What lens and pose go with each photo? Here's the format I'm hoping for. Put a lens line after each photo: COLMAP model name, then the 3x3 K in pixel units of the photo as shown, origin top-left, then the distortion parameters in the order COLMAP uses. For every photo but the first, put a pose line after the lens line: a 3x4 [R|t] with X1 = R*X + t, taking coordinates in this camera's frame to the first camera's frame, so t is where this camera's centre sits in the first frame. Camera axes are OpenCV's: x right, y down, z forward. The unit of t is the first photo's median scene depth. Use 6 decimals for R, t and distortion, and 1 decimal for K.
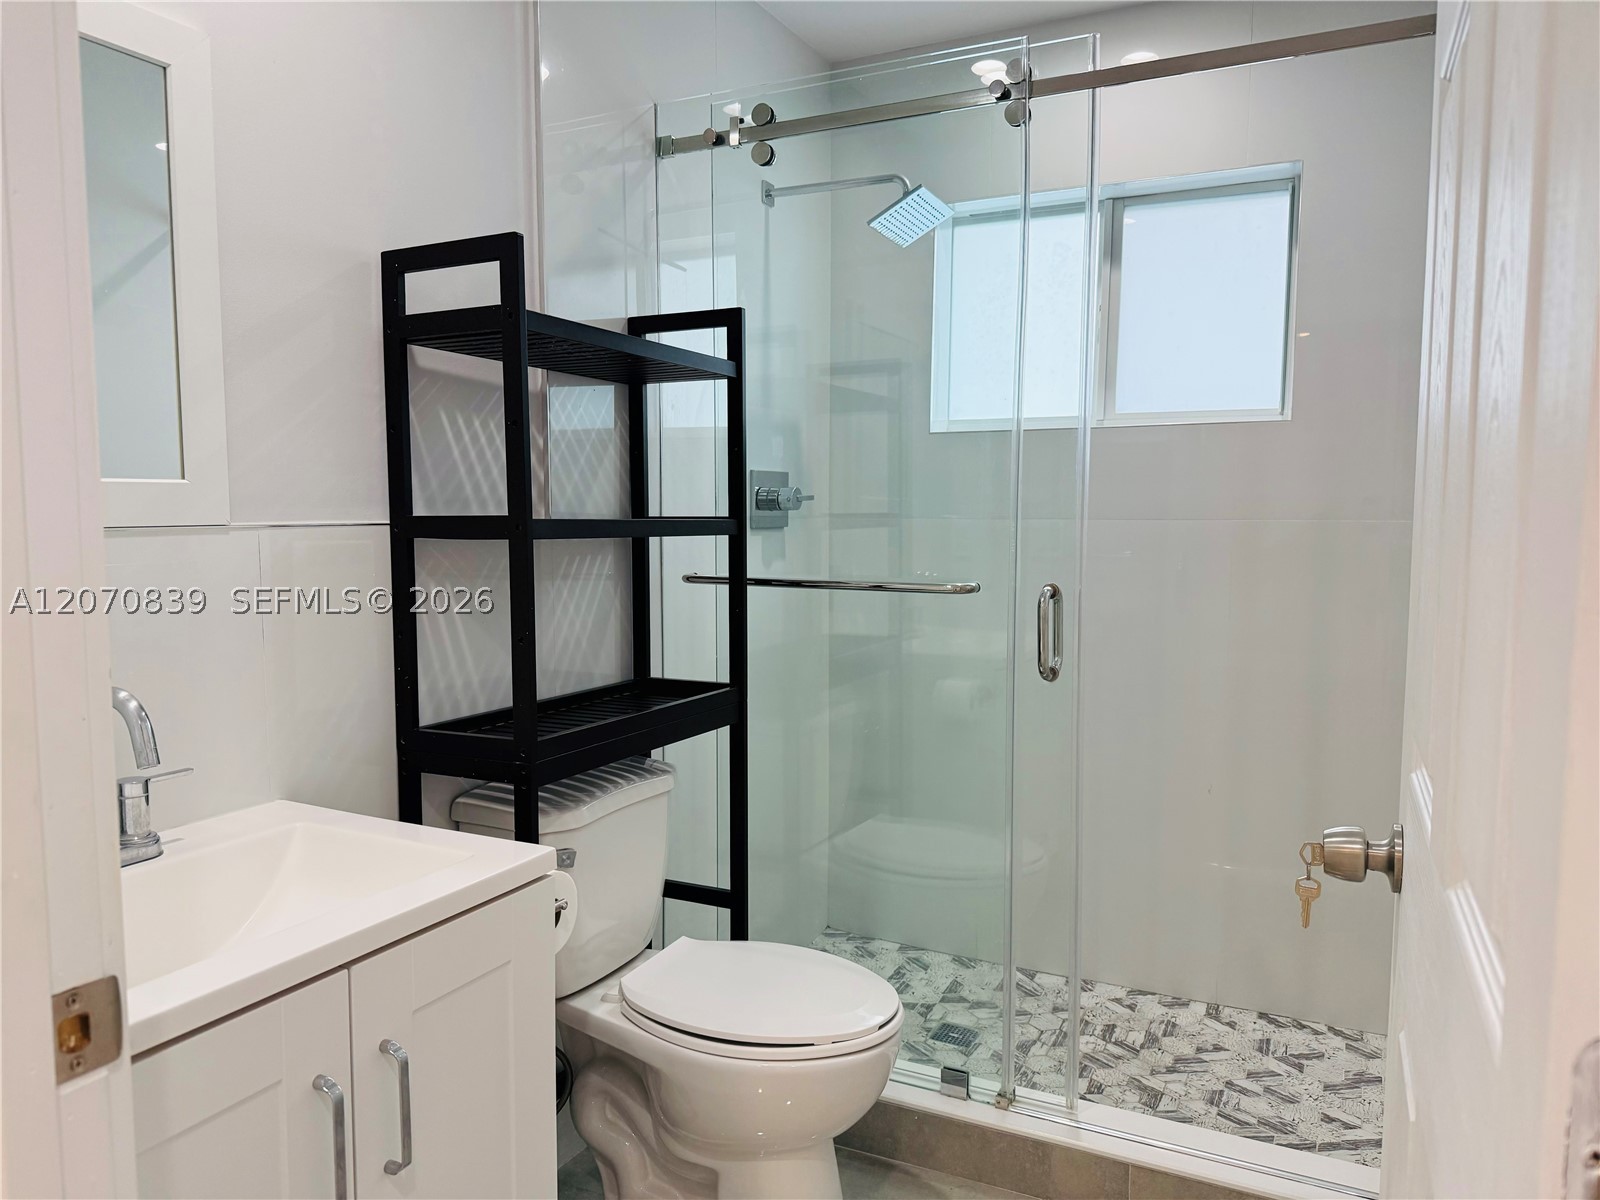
lens RADIAL K [[1159.0, 0, 801.5], [0, 1159.0, 621.8], [0, 0, 1]] dist [0.083626, -0.125168]
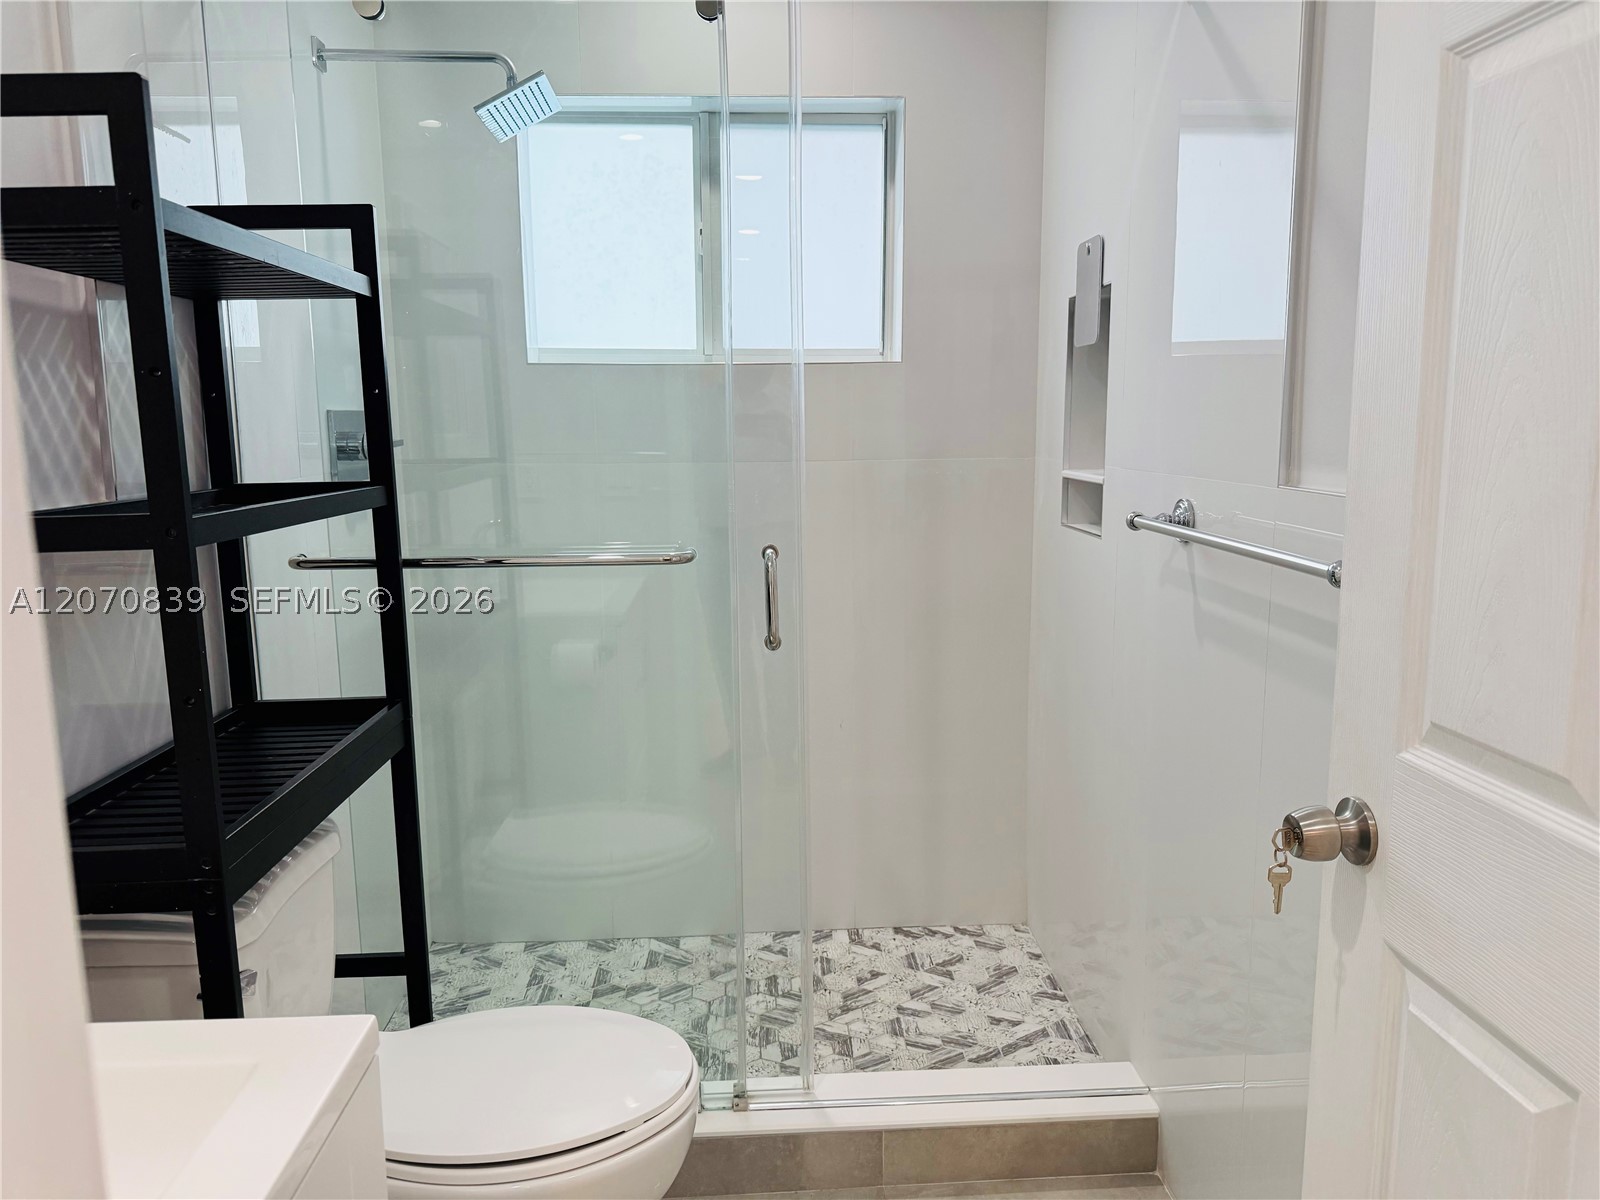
lens RADIAL K [[1147.7, 0, 803.3], [0, 1147.7, 592.1], [0, 0, 1]] dist [0.096666, -0.117837]
pose [[0.869020, -0.088854, 0.486733, -0.161426], [0.063255, 0.995622, 0.068817, -0.043261], [-0.490717, -0.029015, 0.870836, 0.154912]]
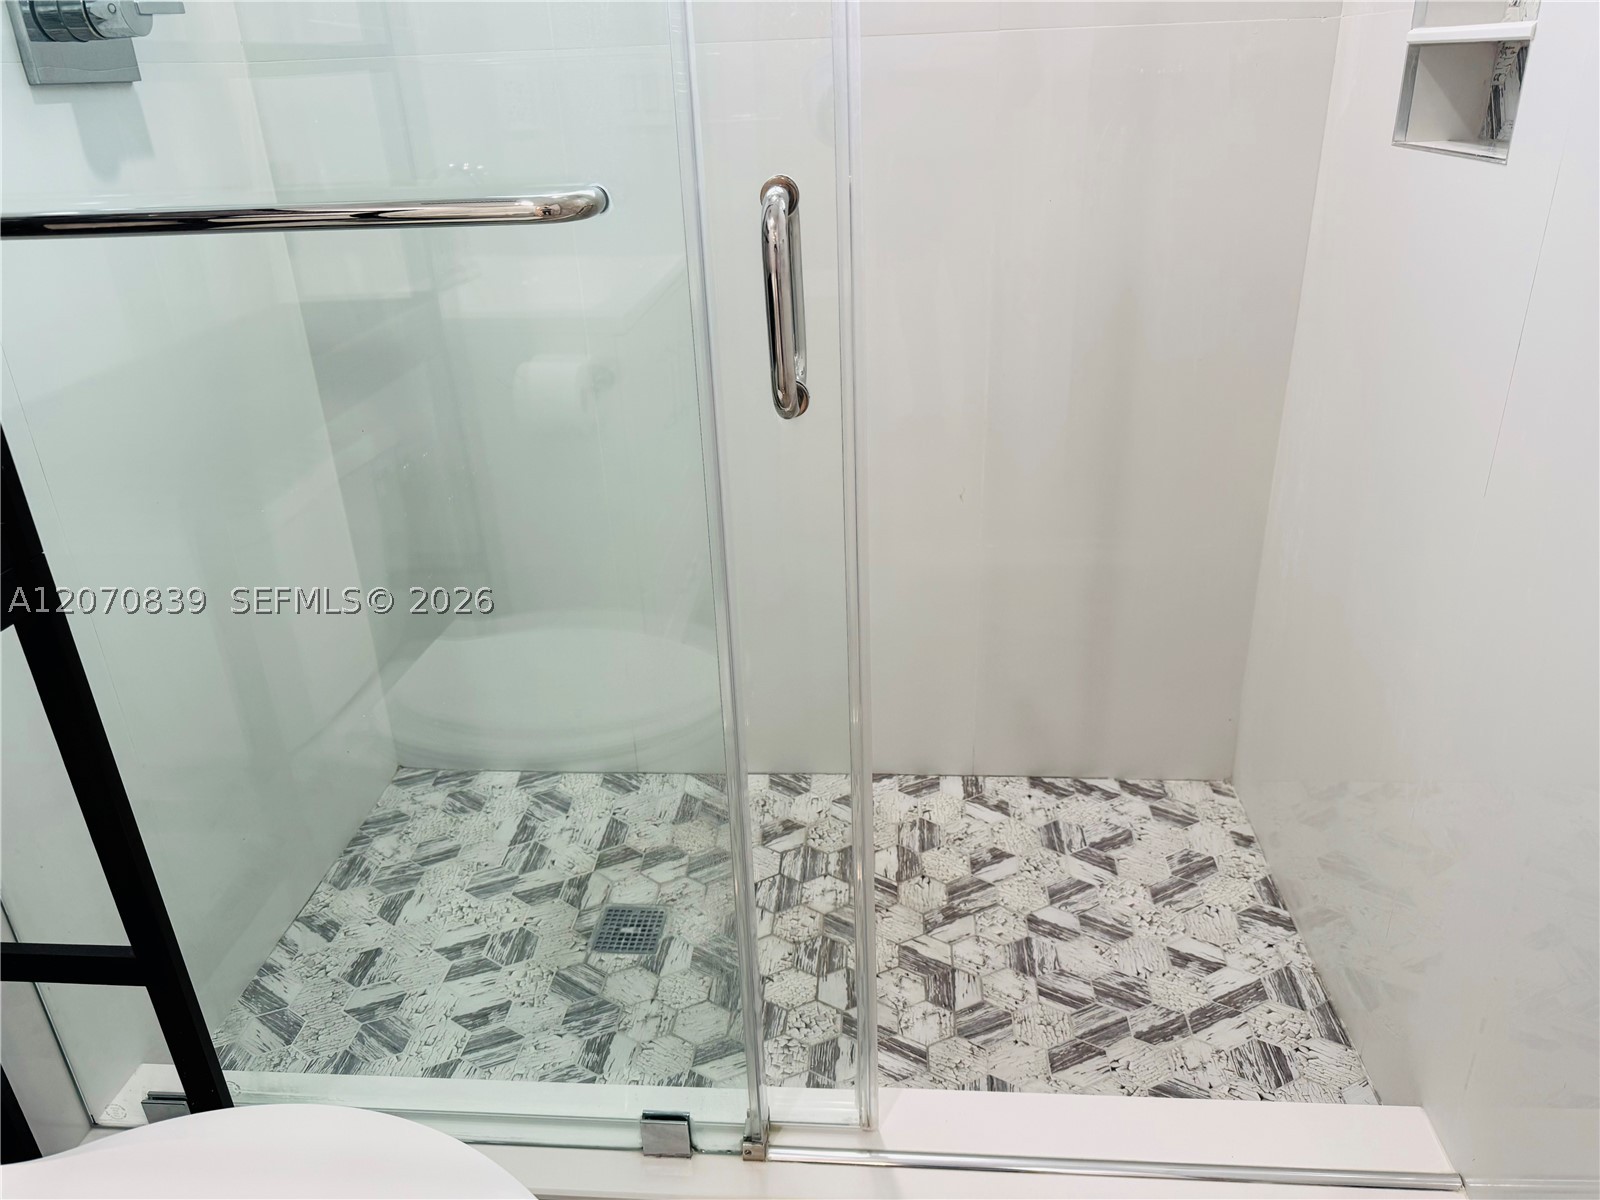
lens RADIAL K [[1112.6, 0, 793.8], [0, 1112.6, 584.7], [0, 0, 1]] dist [0.183897, -0.394703]
pose [[0.929683, -0.185338, 0.318338, 0.053376], [0.076854, 0.942777, 0.324444, -0.020382], [-0.360254, -0.277165, 0.890728, 0.476788]]
